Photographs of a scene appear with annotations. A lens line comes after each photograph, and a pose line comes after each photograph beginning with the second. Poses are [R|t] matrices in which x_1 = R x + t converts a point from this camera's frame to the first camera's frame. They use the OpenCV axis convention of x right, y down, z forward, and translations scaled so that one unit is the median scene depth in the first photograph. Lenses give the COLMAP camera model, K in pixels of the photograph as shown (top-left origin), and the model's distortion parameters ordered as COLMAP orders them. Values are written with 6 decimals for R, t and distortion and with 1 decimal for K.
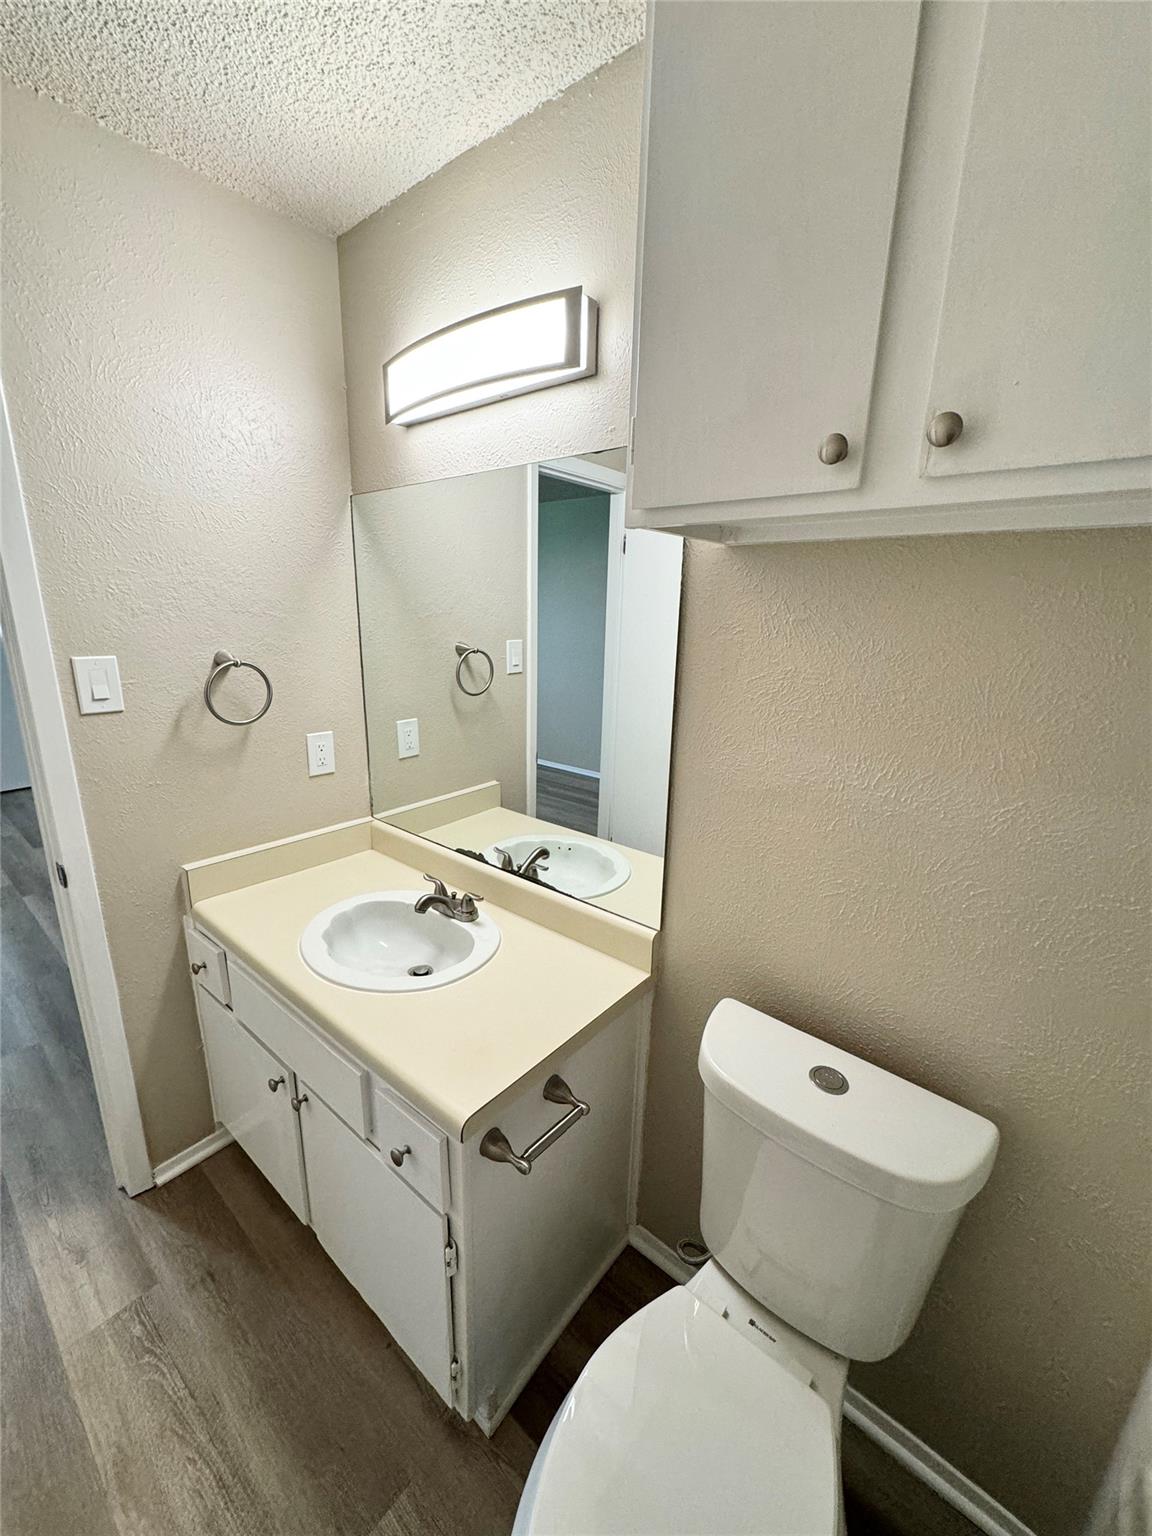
lens RADIAL K [[609.8, 0, 576.5], [0, 609.8, 767.1], [0, 0, 1]] dist [-0.001009, -0.000745]
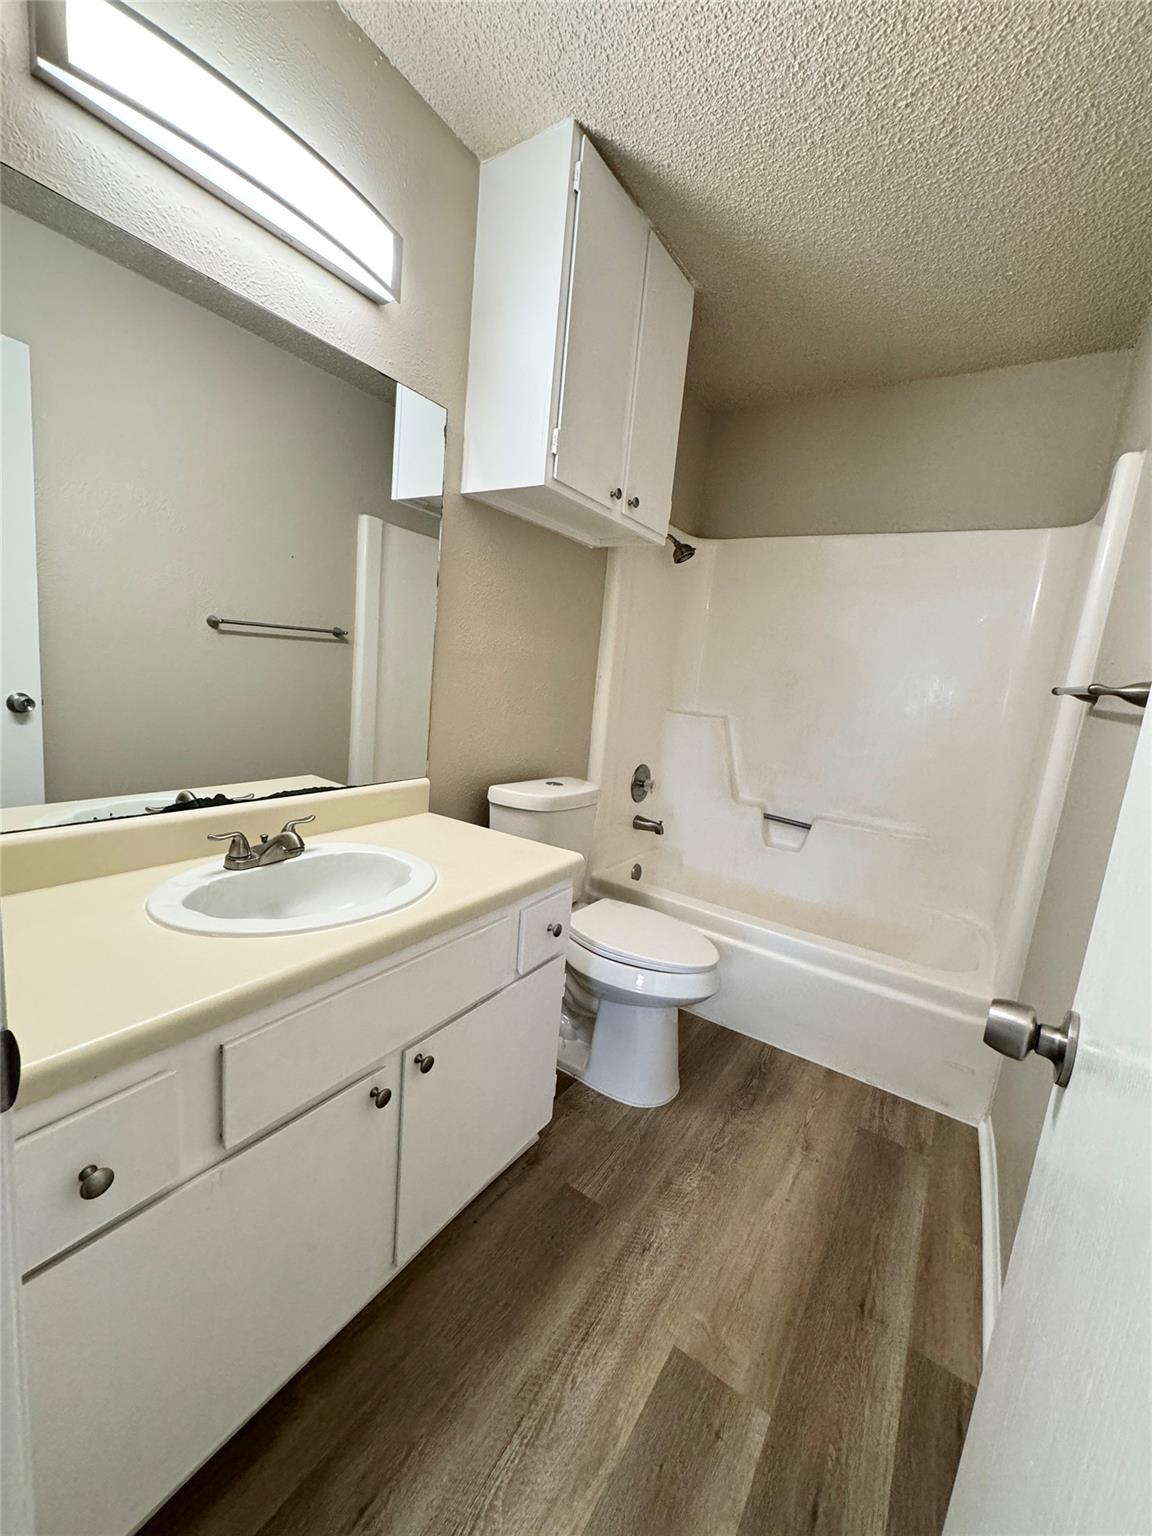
lens RADIAL K [[609.8, 0, 582.4], [0, 609.8, 769.5], [0, 0, 1]] dist [-0.001009, -0.000745]
pose [[-0.112346, -0.193905, 0.974566, -1.304494], [0.158671, 0.964690, 0.210232, 0.034863], [-0.980919, 0.178254, -0.077612, 0.851137]]
